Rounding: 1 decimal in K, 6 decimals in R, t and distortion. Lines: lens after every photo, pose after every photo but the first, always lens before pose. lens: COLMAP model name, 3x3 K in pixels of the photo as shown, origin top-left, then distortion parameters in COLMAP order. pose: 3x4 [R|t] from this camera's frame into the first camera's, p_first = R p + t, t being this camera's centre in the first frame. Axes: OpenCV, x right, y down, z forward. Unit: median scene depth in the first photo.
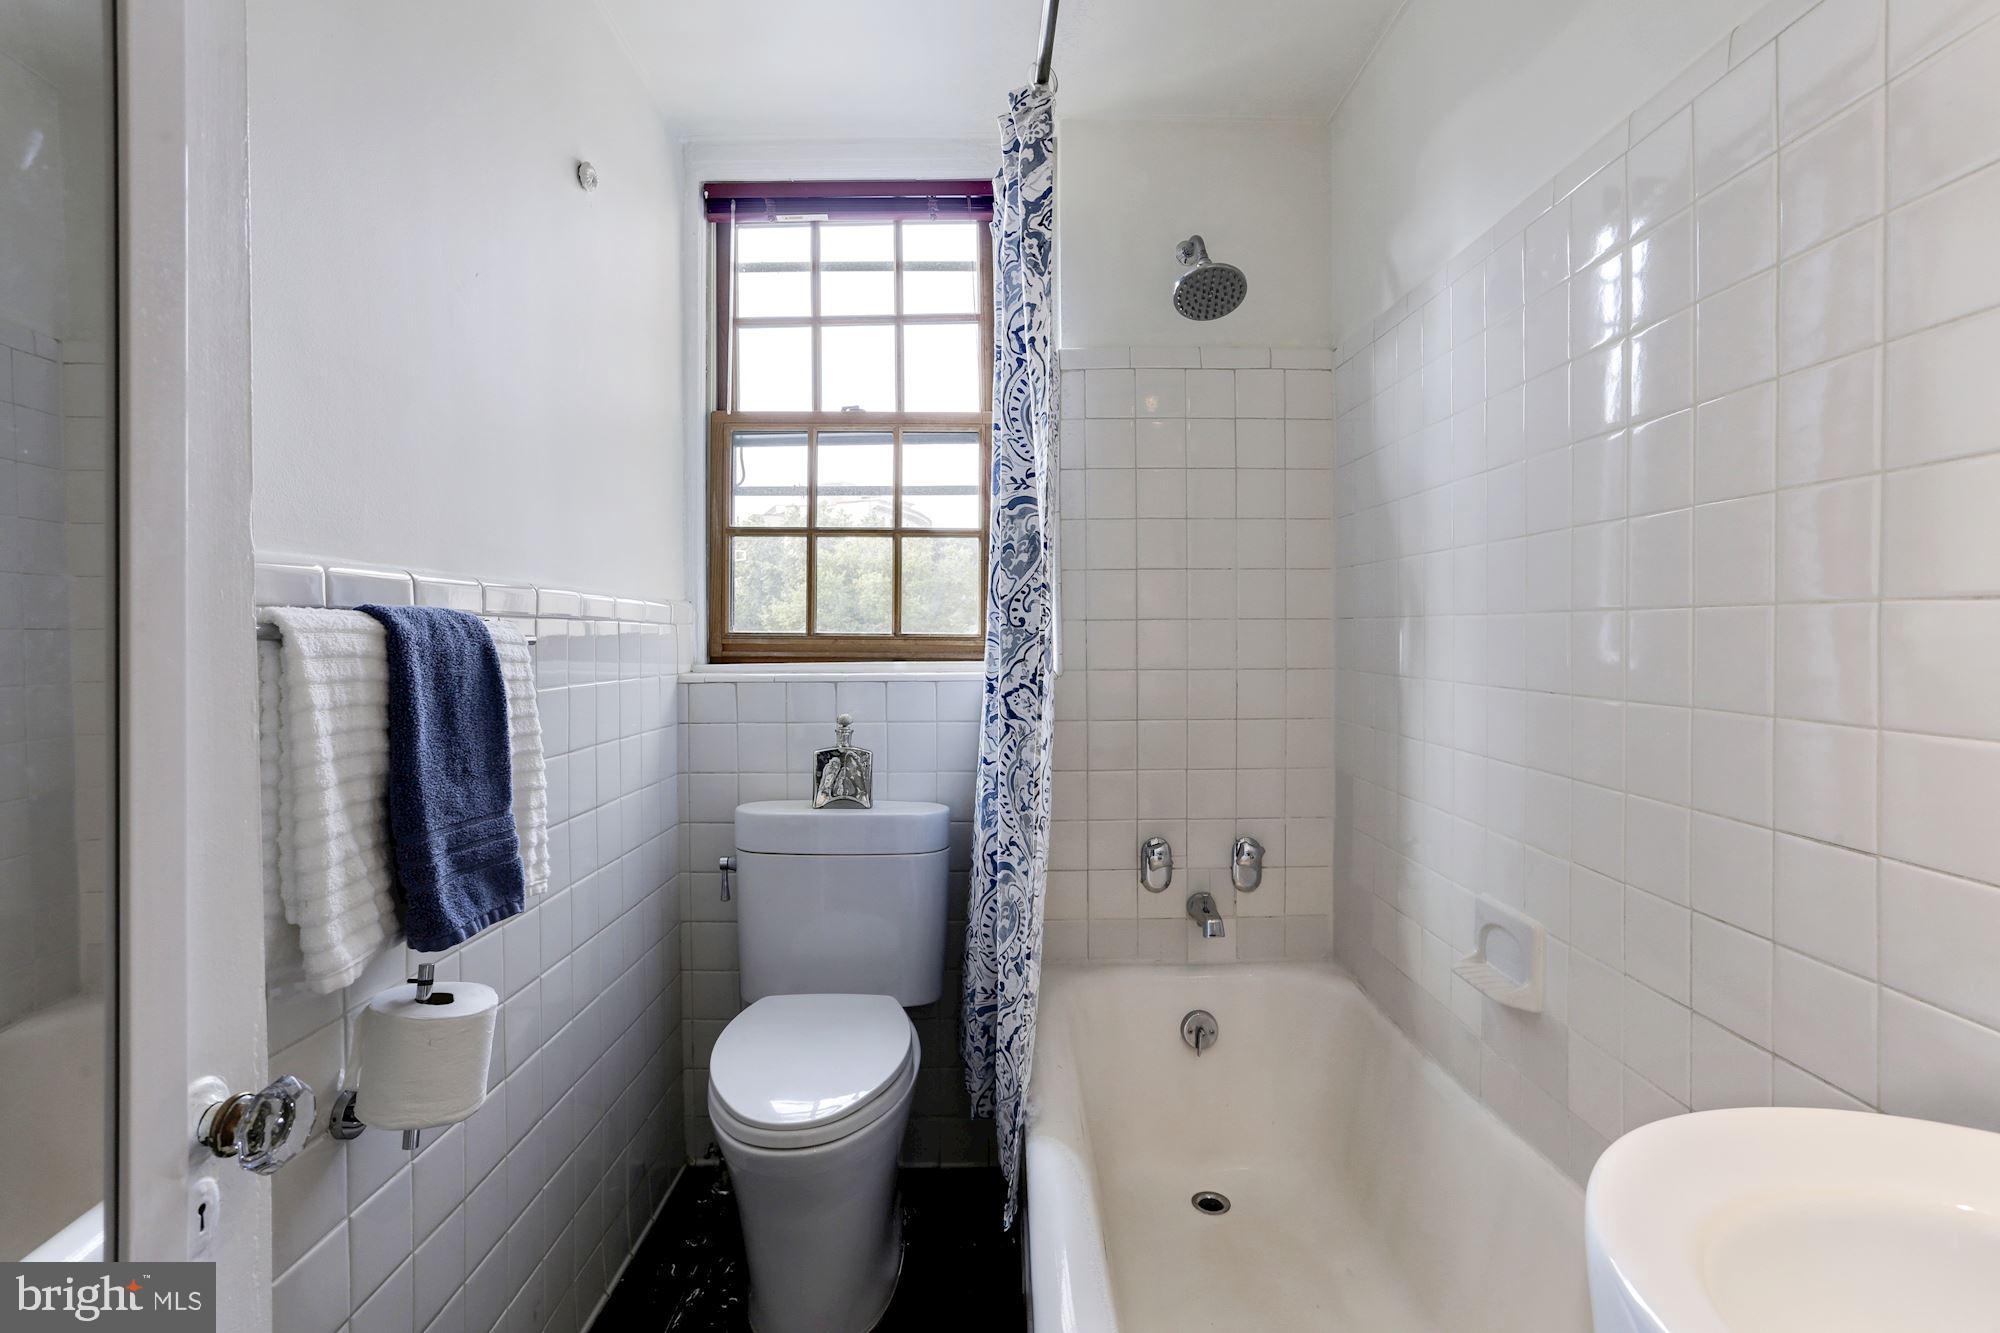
lens RADIAL K [[965.5, 0, 992.7], [0, 965.5, 653.1], [0, 0, 1]] dist [-0.058073, 0.033869]
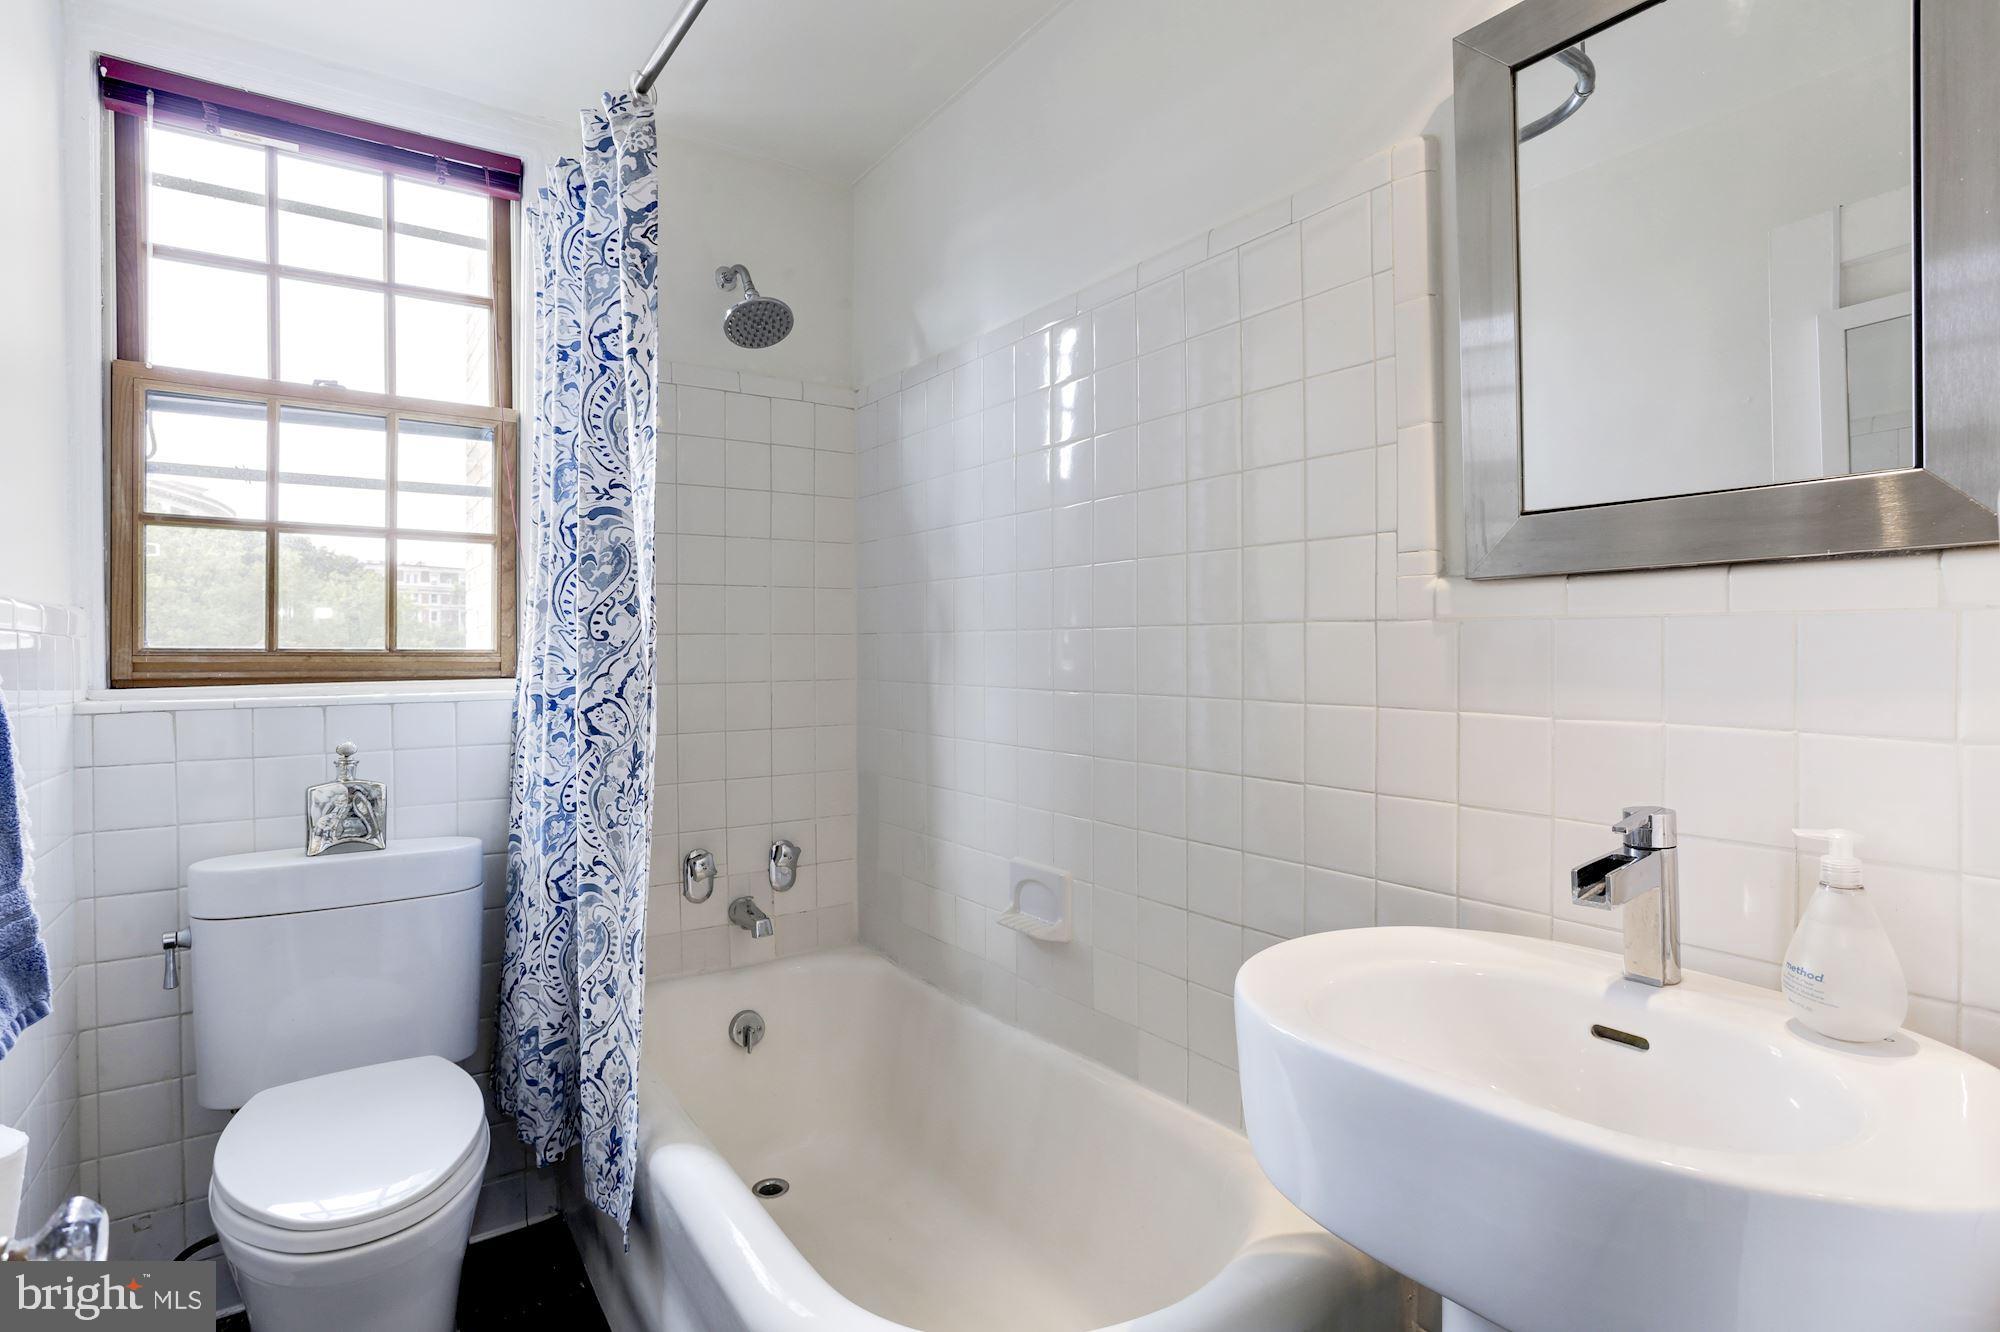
lens RADIAL K [[964.8, 0, 995.7], [0, 964.8, 670.9], [0, 0, 1]] dist [-0.045927, 0.023801]
pose [[0.835959, -0.015034, 0.548587, -0.147695], [0.014471, 0.999881, 0.005349, 0.003792], [-0.548602, 0.003467, 0.836077, -0.023904]]
